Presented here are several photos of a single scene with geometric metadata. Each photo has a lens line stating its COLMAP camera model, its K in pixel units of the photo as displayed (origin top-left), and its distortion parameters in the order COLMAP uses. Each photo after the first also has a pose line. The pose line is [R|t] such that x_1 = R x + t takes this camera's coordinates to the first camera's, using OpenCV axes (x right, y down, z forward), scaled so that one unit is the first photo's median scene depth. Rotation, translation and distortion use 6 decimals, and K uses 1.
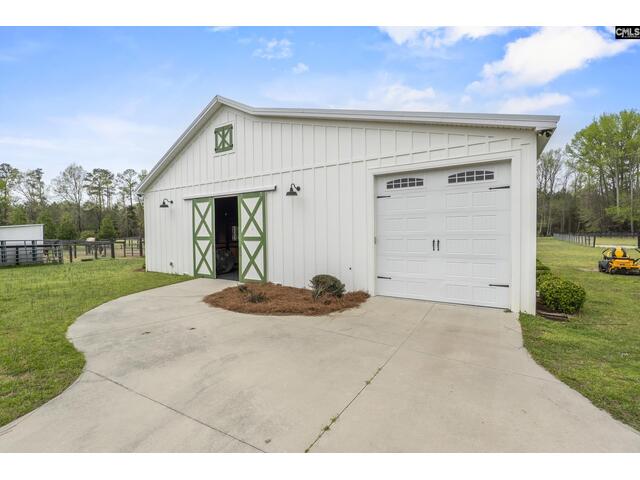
lens RADIAL K [[294.8, 0, 321.1], [0, 294.8, 241.0], [0, 0, 1]] dist [-0.008654, -0.000348]
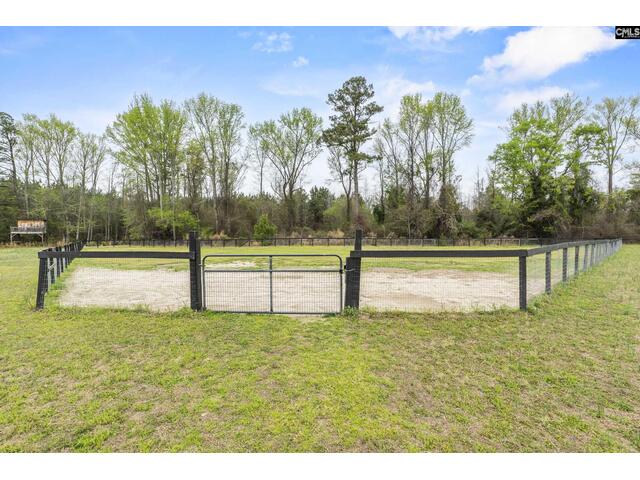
lens RADIAL K [[294.8, 0, 316.6], [0, 294.8, 239.3], [0, 0, 1]] dist [-0.008654, -0.000348]
pose [[0.303046, 0.005219, 0.952962, 0.211343], [0.028471, 0.999489, -0.014528, -0.003218], [-0.952550, 0.031535, 0.302743, 0.194921]]
